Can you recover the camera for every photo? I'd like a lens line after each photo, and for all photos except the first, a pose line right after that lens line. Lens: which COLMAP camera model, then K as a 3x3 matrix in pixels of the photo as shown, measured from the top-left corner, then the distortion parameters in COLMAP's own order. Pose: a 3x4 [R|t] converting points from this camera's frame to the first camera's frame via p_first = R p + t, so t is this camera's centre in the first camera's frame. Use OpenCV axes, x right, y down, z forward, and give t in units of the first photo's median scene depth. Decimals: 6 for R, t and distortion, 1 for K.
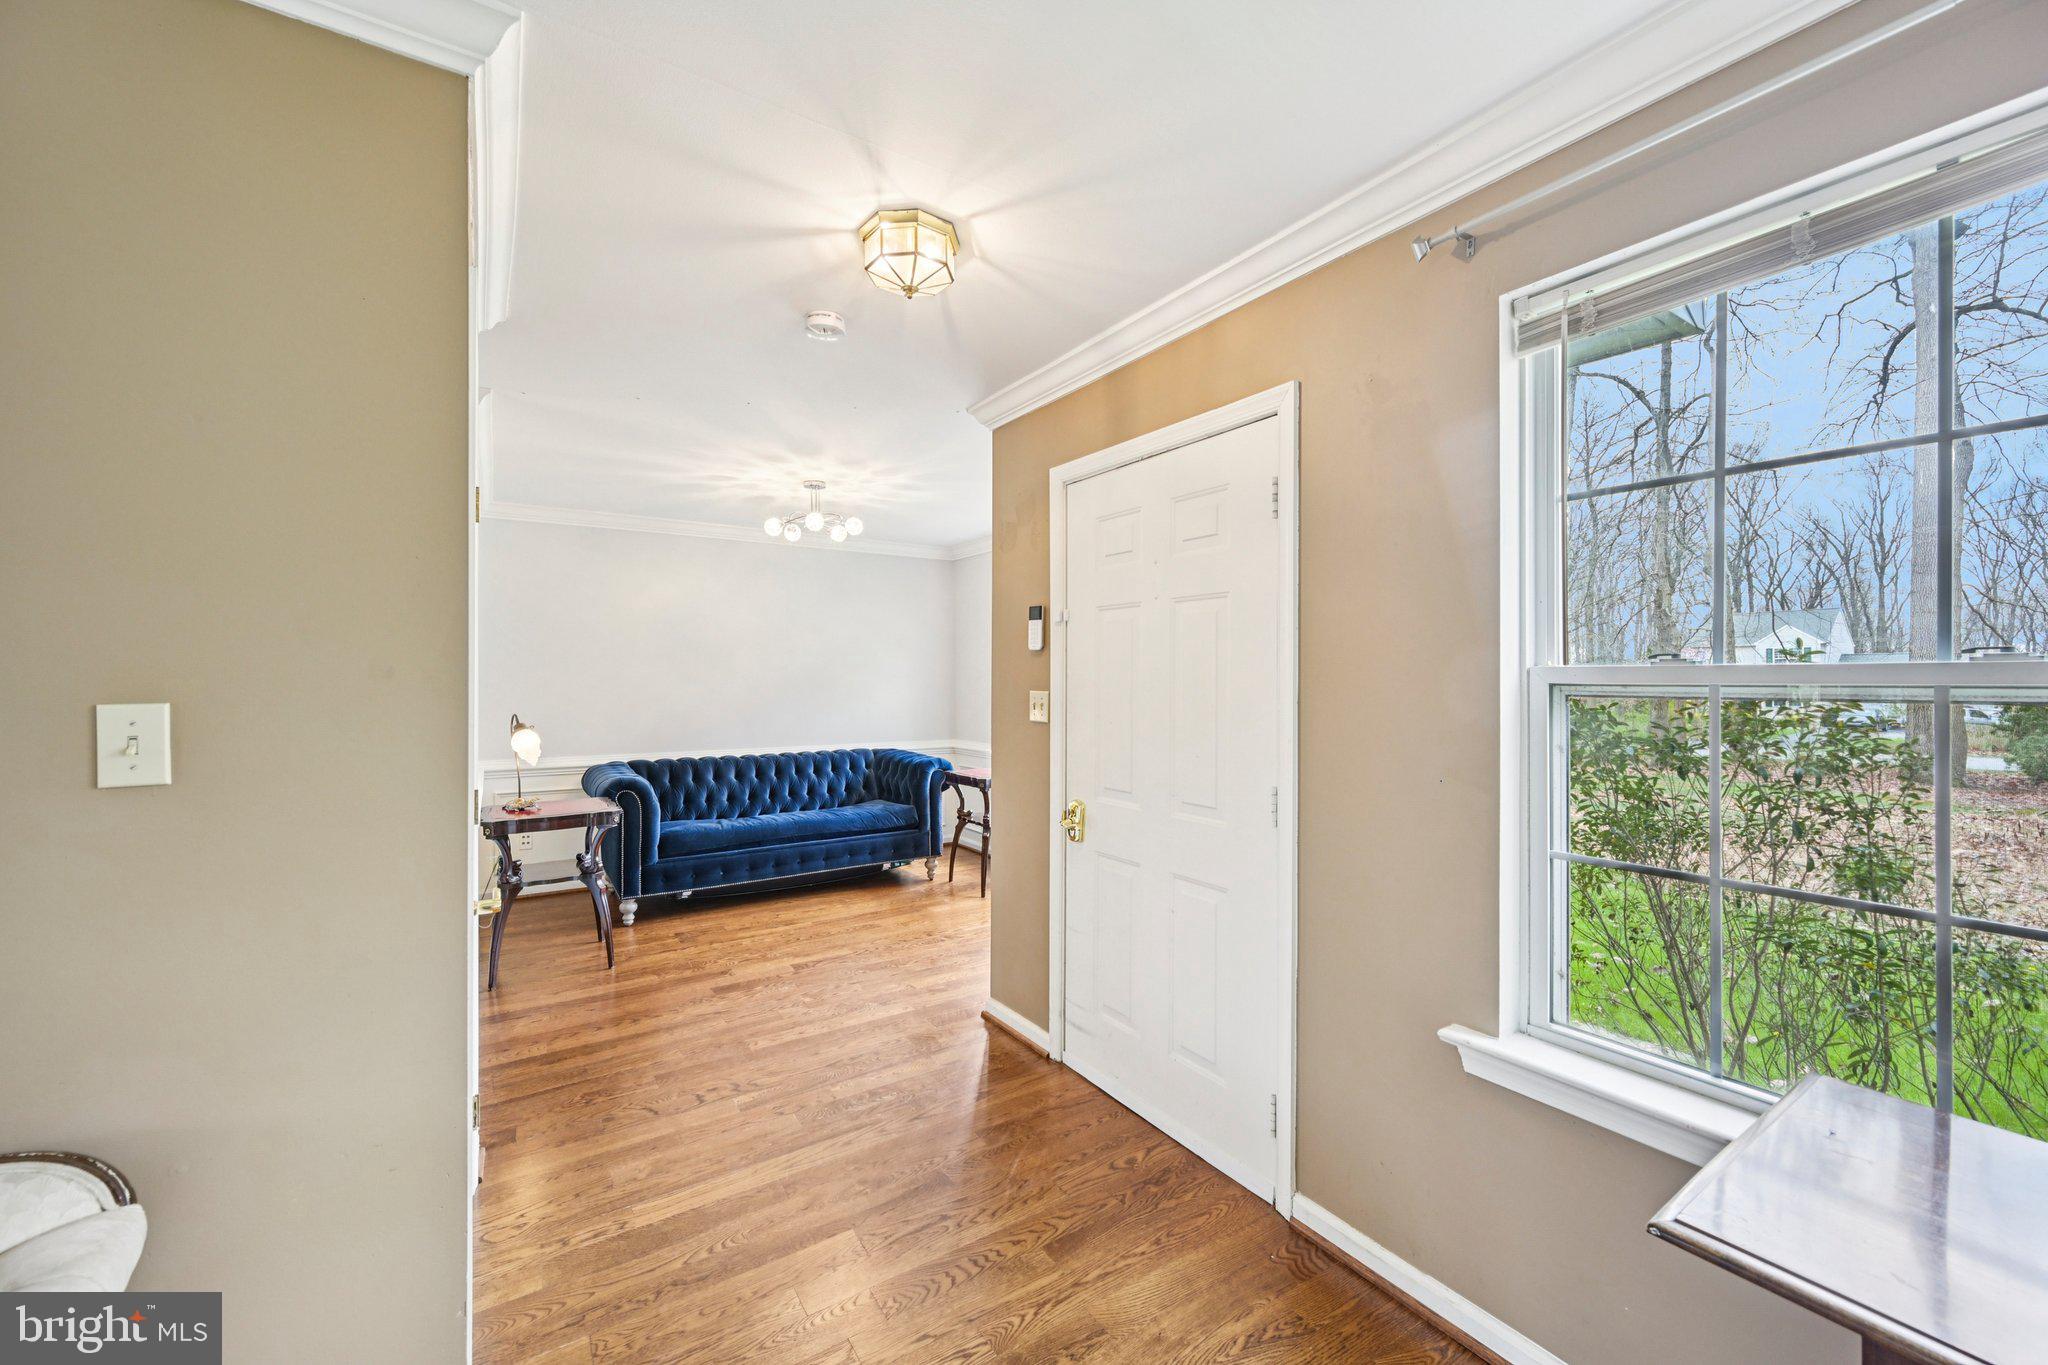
lens RADIAL K [[803.3, 0, 1034.3], [0, 803.3, 678.7], [0, 0, 1]] dist [0.000953, 0.000019]
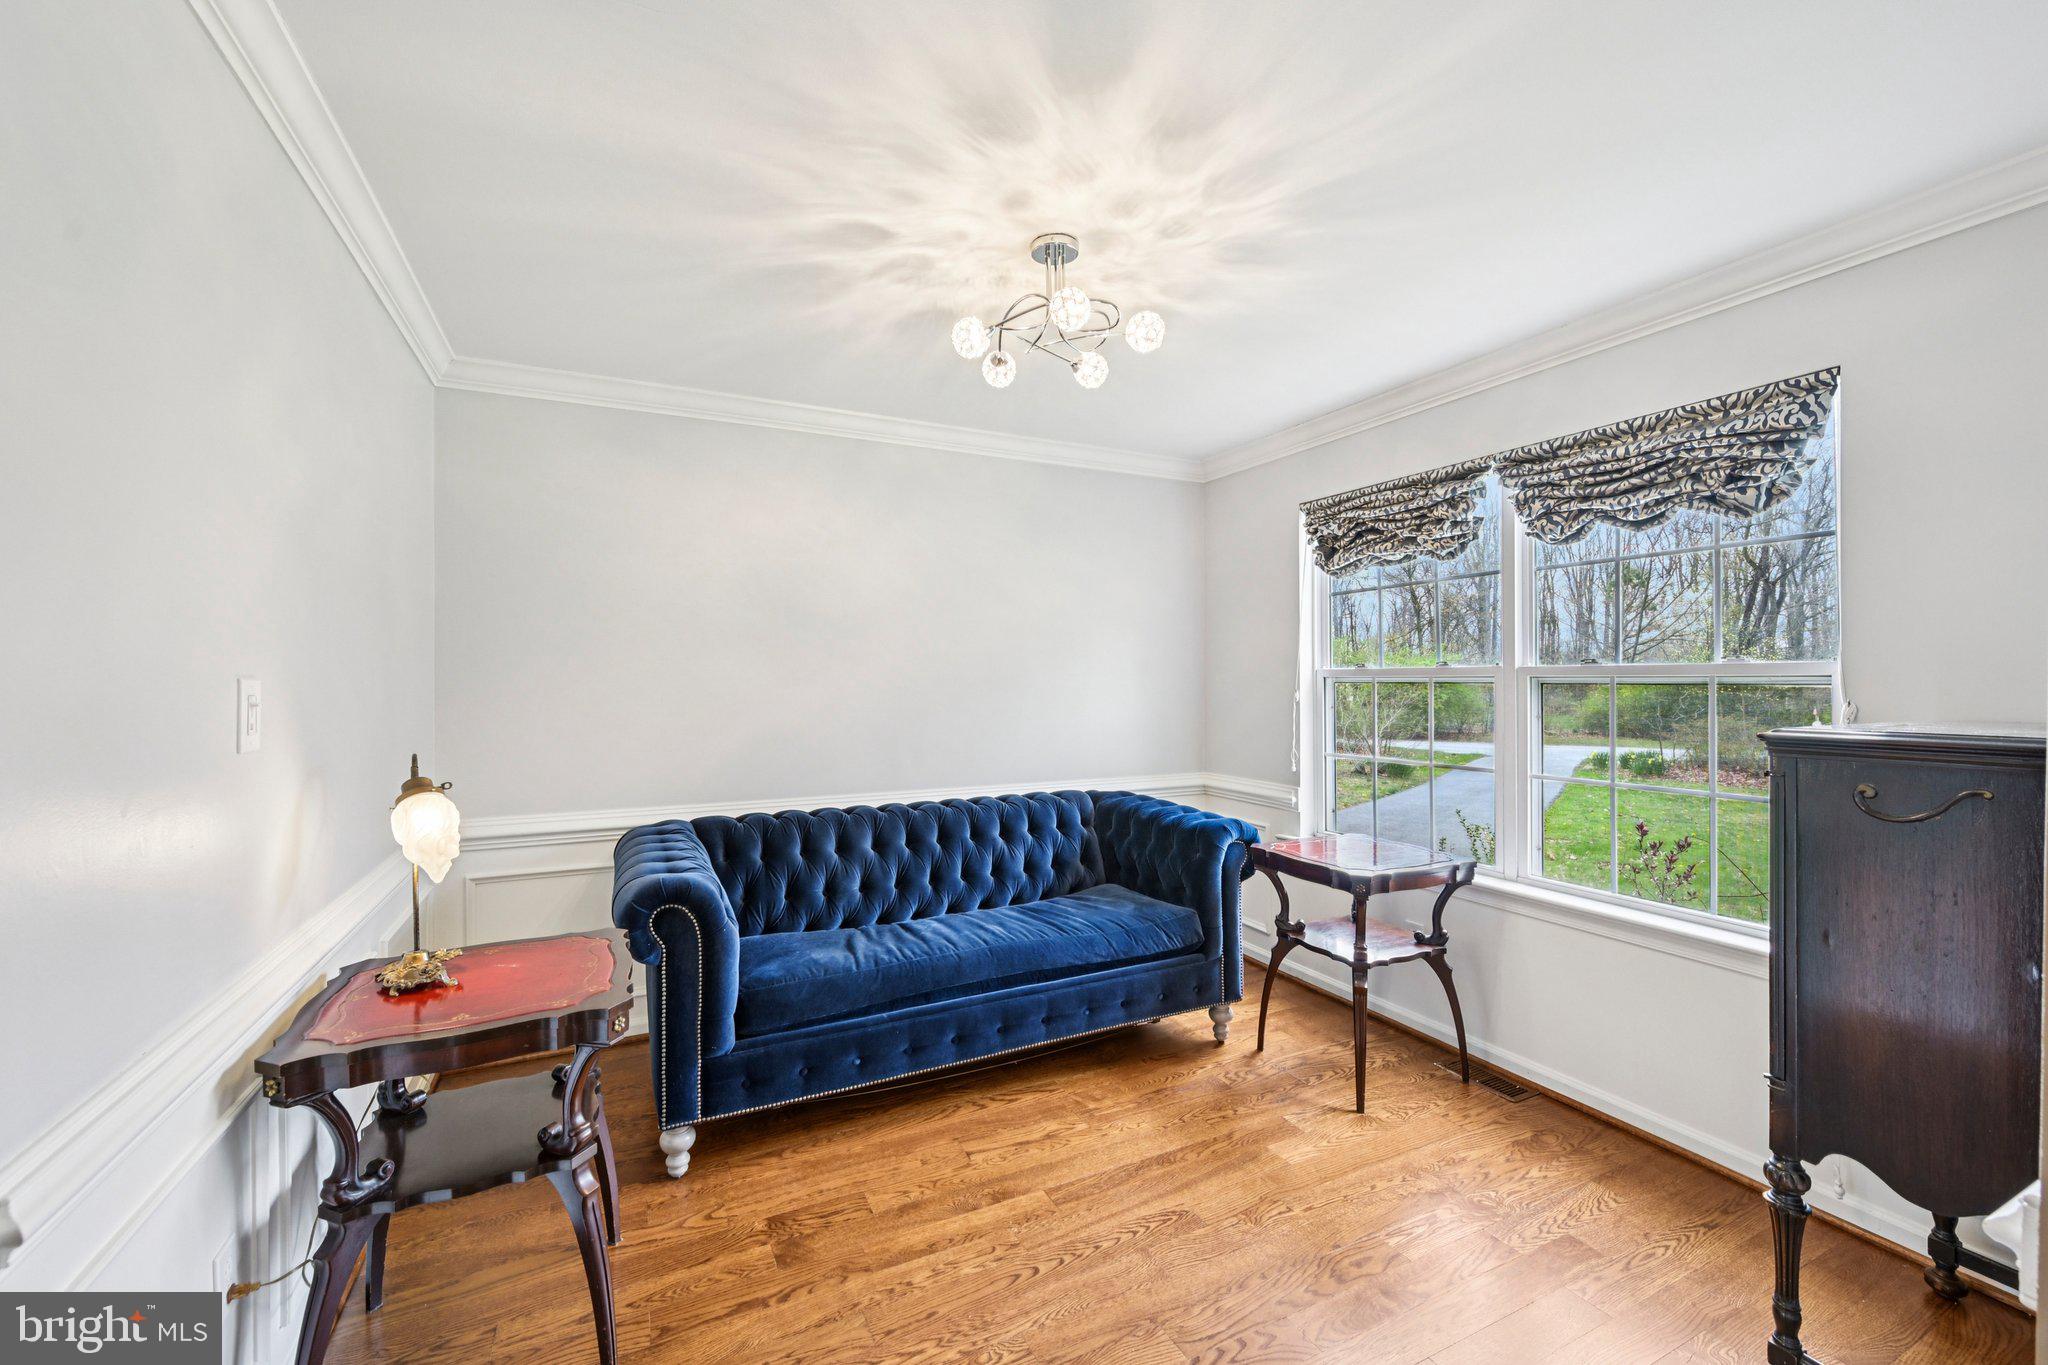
lens RADIAL K [[803.3, 0, 1014.5], [0, 803.3, 674.5], [0, 0, 1]] dist [0.000953, 0.000019]
pose [[0.990399, -0.002365, -0.138219, -0.202617], [0.002334, 0.999997, -0.000386, 0.001331], [0.138220, 0.000060, 0.990402, 0.471249]]
